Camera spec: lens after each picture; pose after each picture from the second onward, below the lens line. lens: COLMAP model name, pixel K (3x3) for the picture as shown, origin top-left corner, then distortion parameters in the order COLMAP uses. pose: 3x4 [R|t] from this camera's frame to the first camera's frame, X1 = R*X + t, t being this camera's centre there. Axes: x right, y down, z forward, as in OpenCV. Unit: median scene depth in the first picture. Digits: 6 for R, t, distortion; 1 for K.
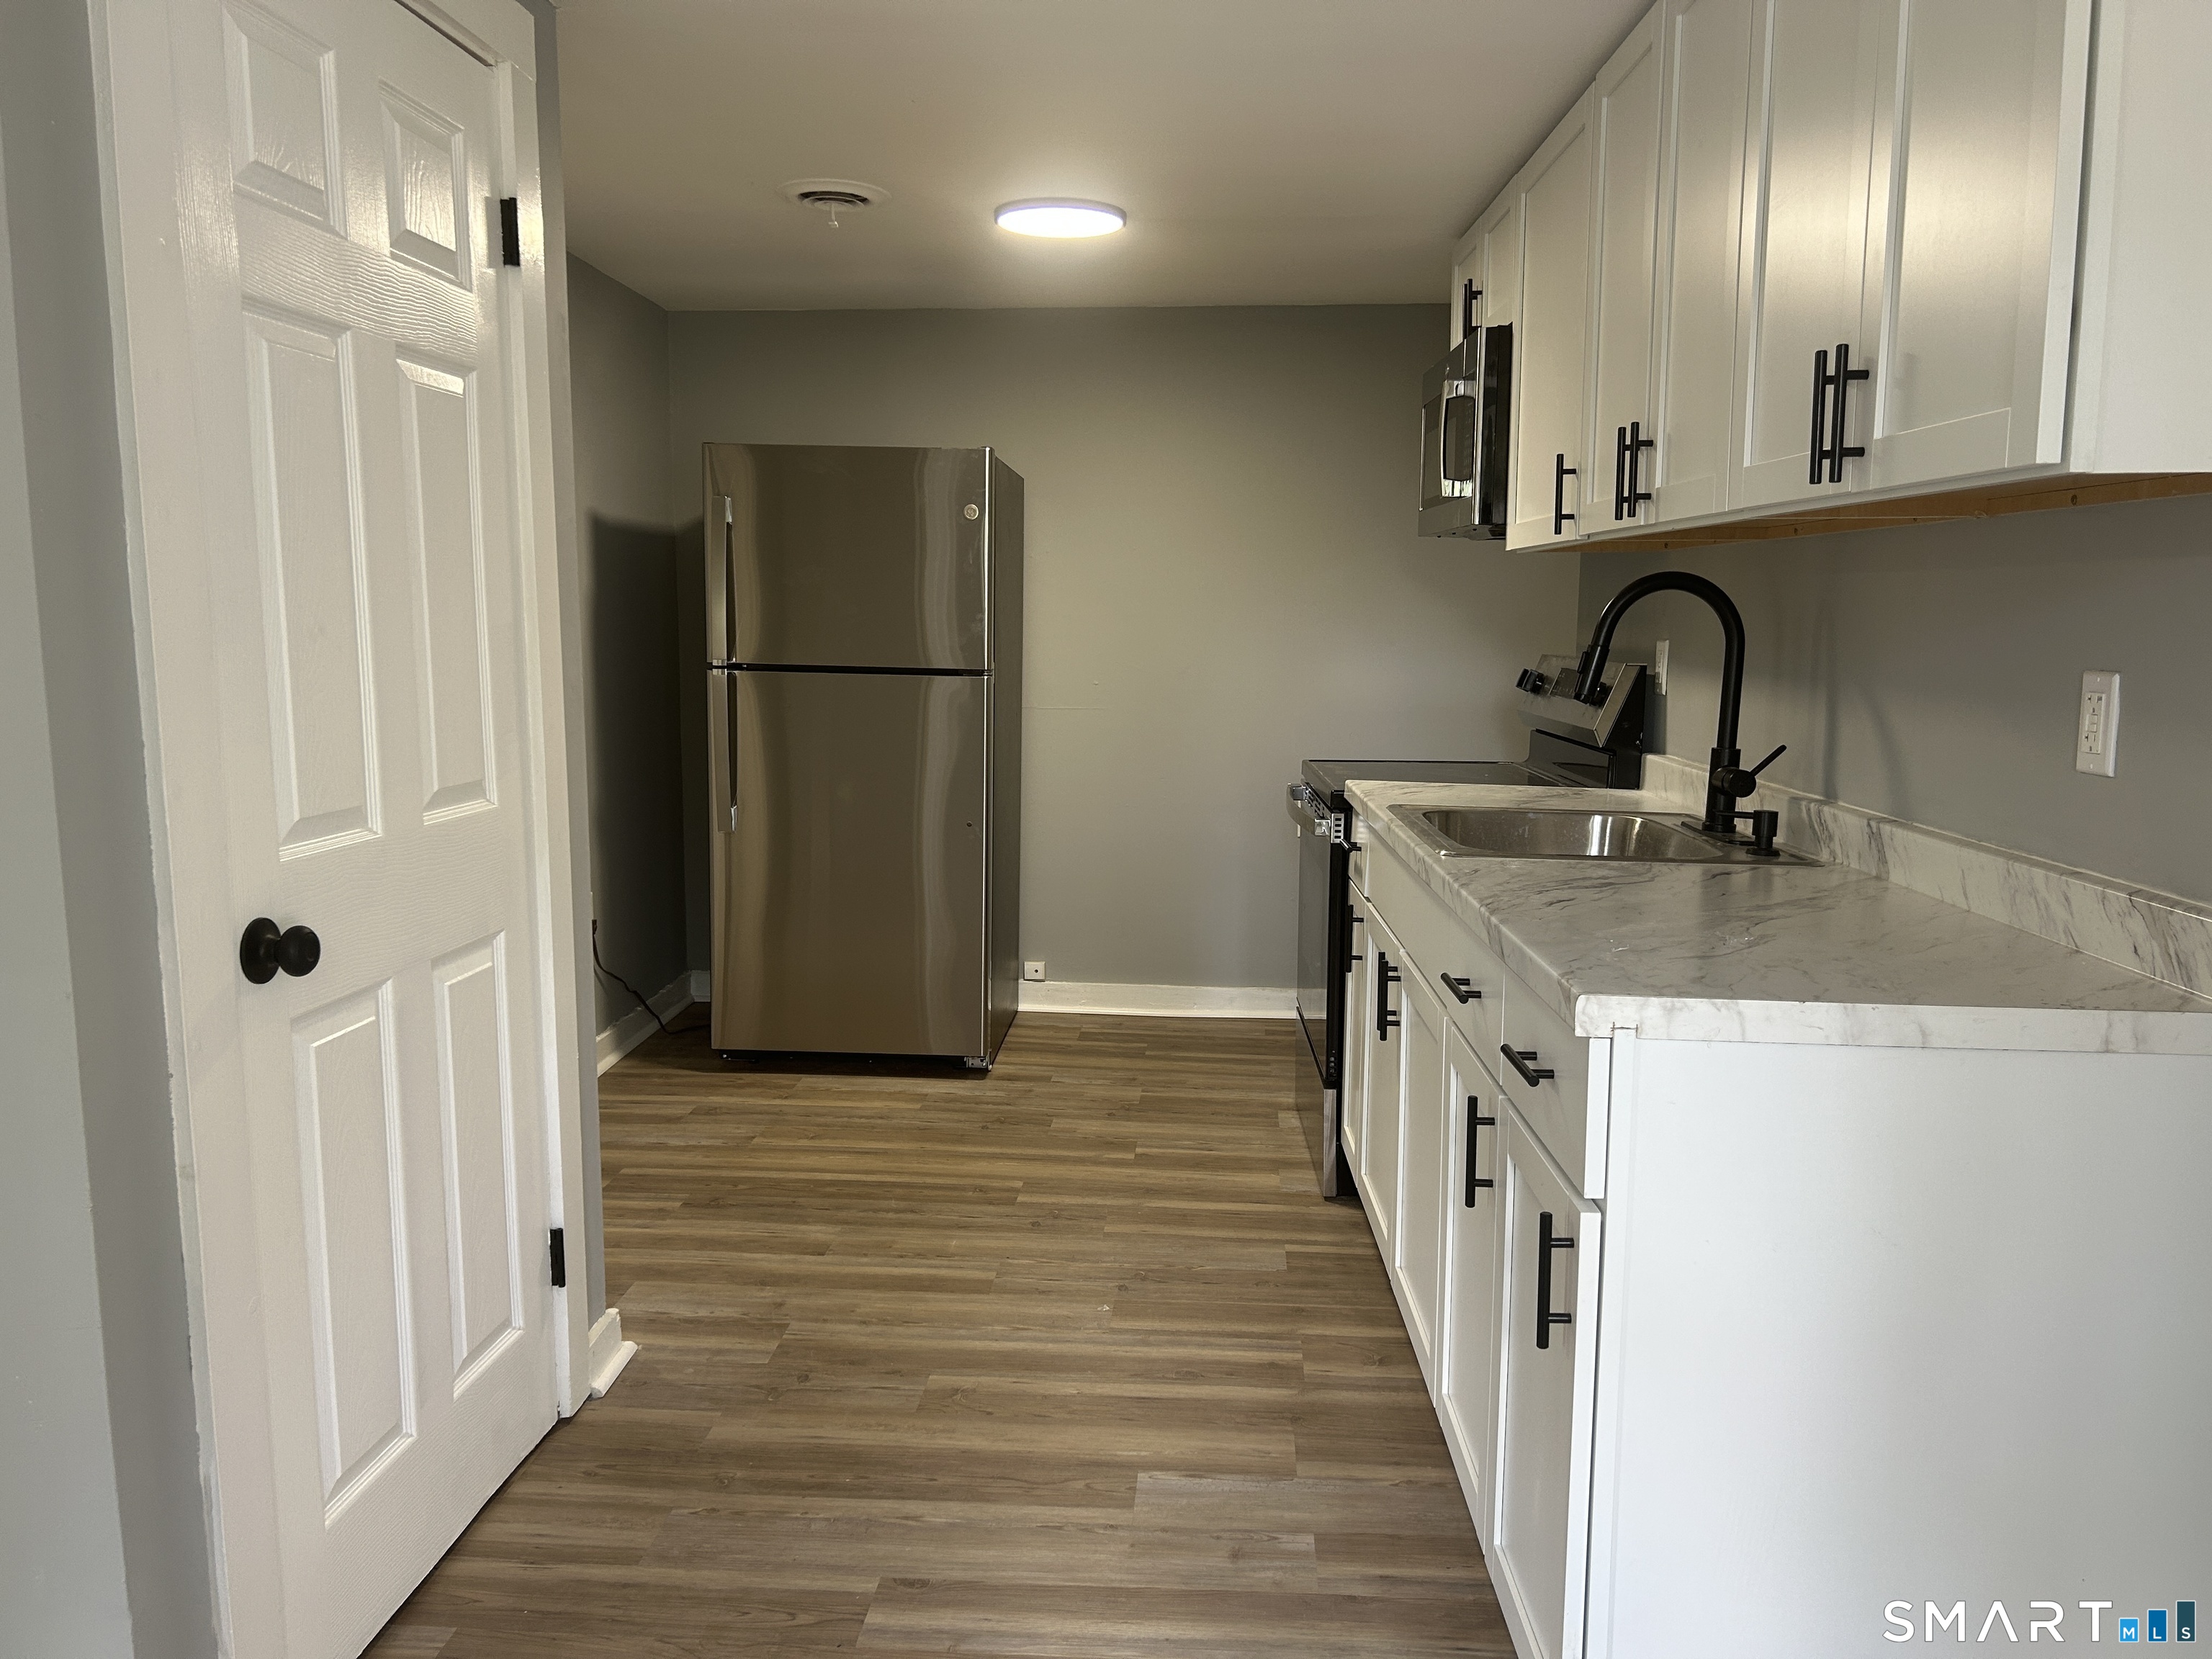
lens RADIAL K [[1663.5, 0, 1104.1], [0, 1663.5, 817.4], [0, 0, 1]] dist [0.045426, -0.050003]
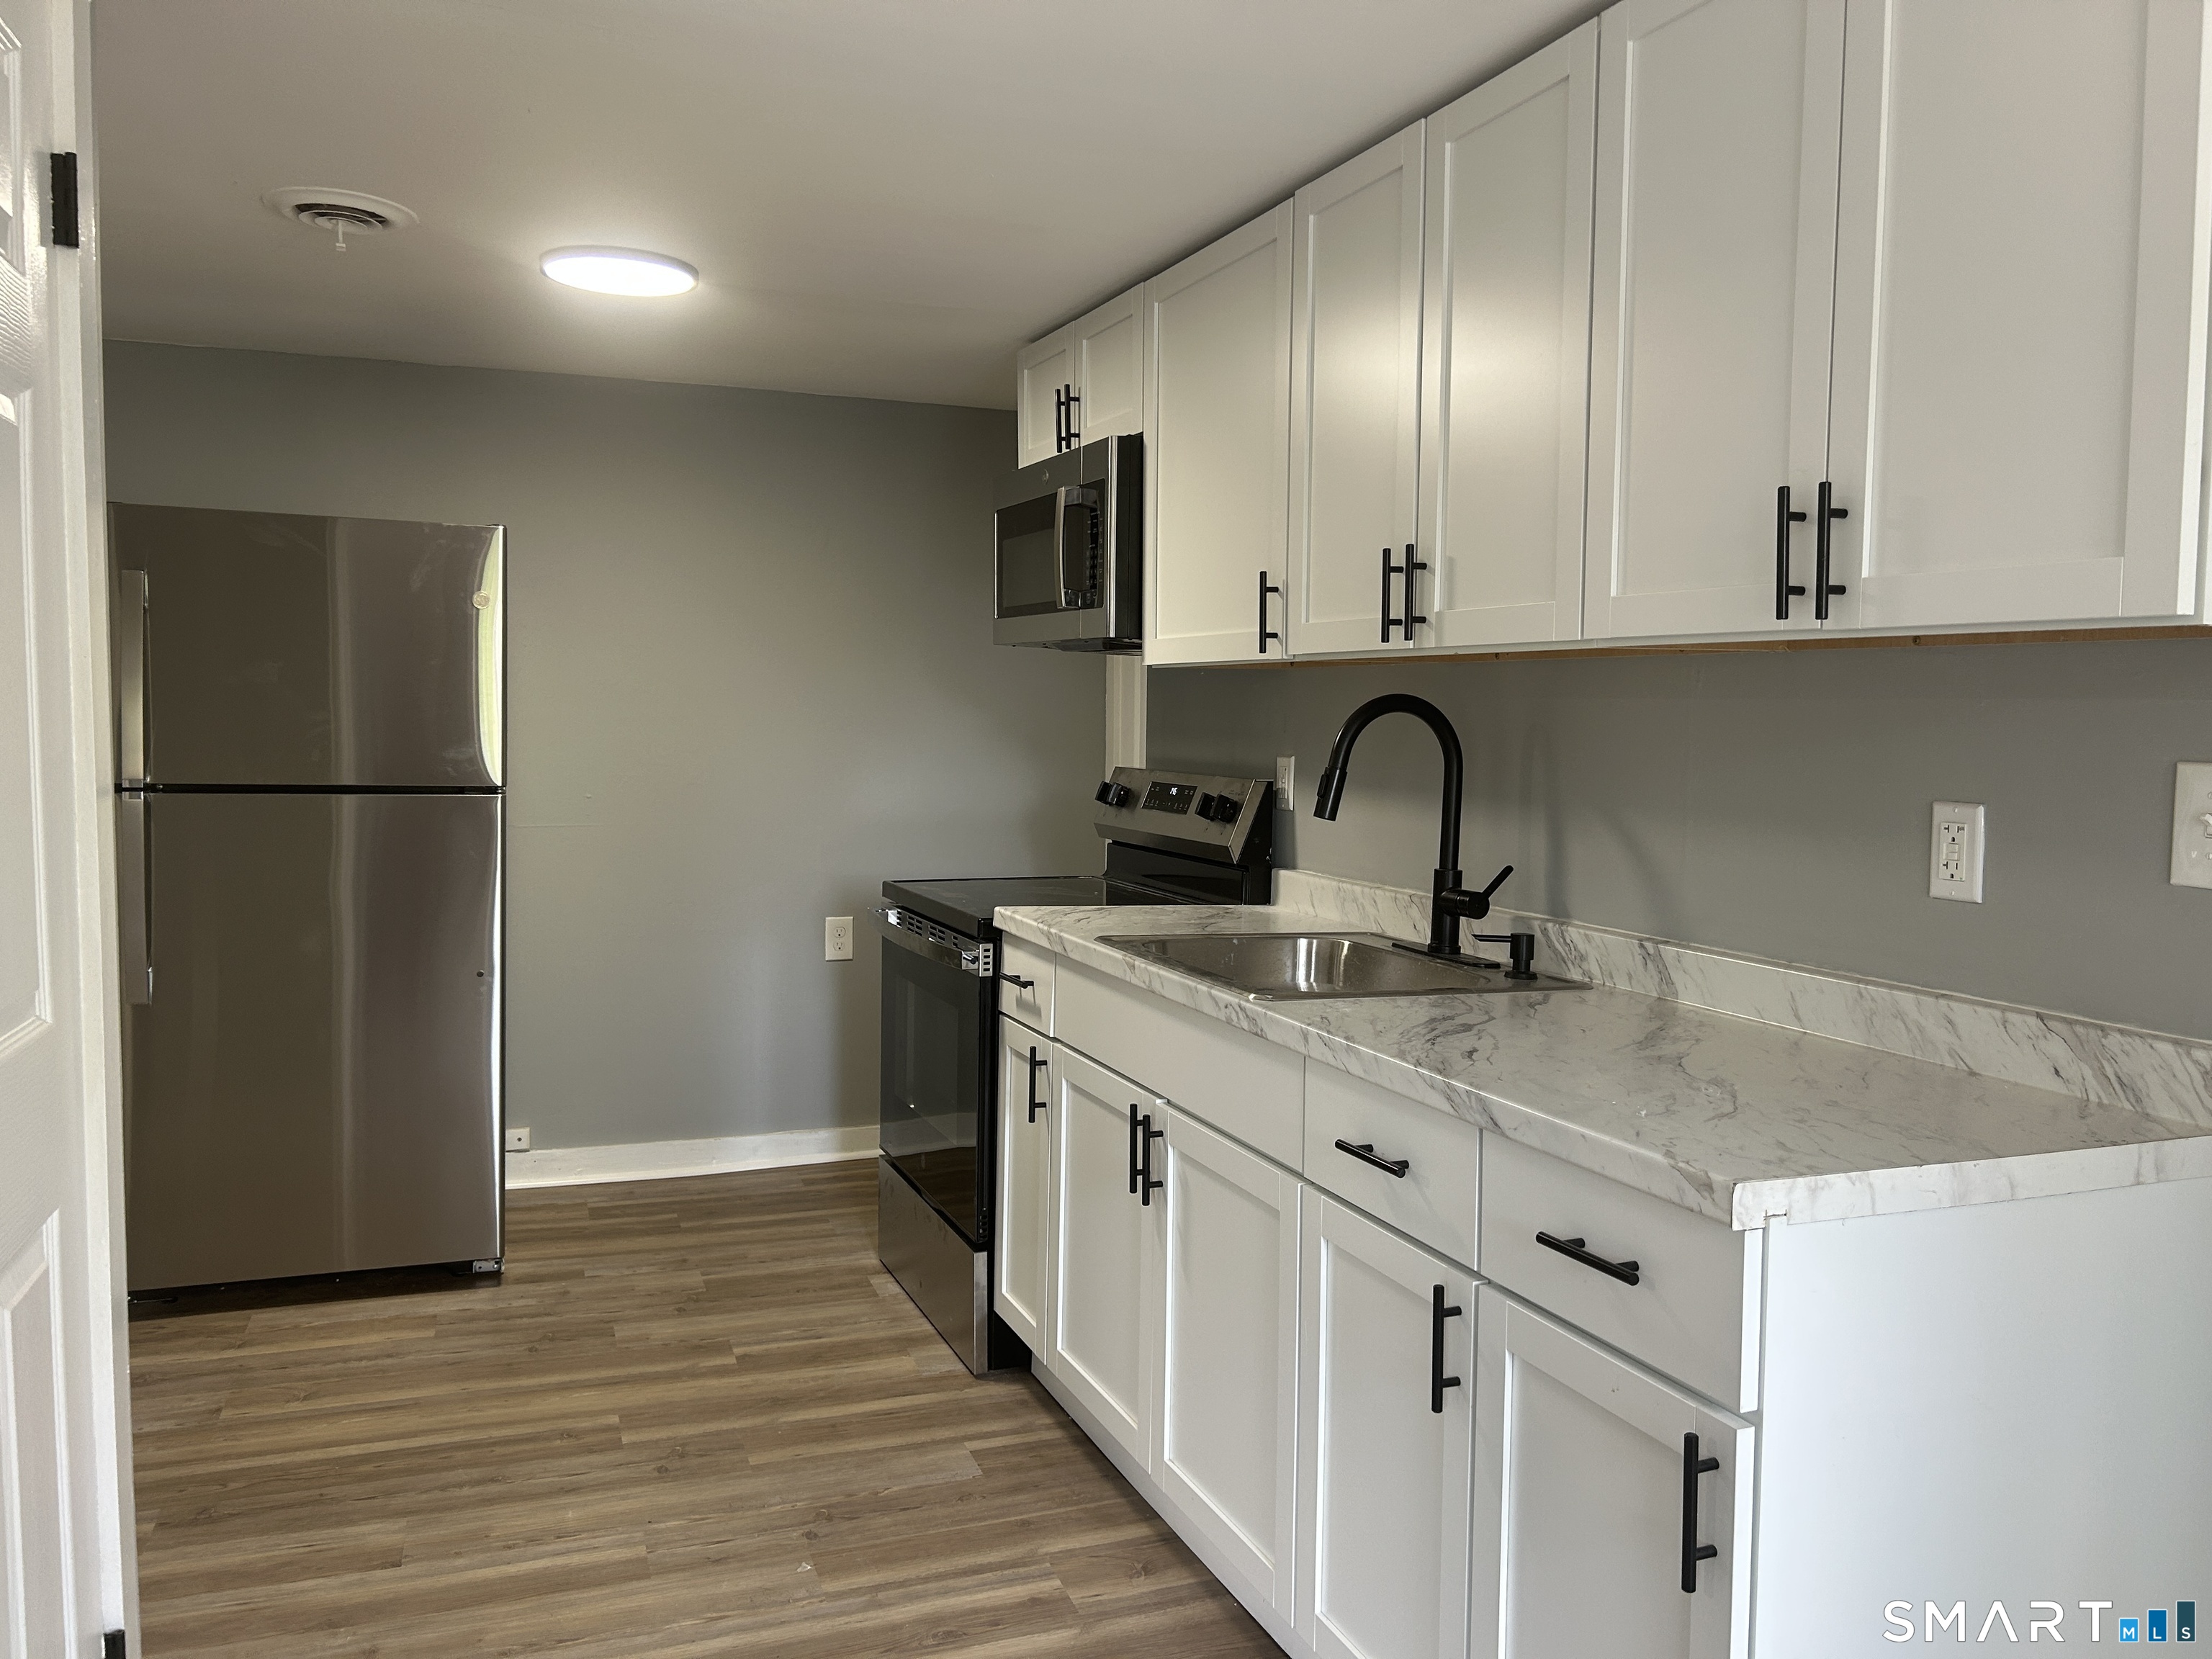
lens RADIAL K [[1663.5, 0, 1115.1], [0, 1663.5, 809.0], [0, 0, 1]] dist [0.045426, -0.050003]
pose [[0.911697, -0.019011, 0.410423, -0.187721], [0.044171, 0.997675, -0.051905, -0.030356], [-0.408482, 0.065451, 0.910417, 0.151458]]
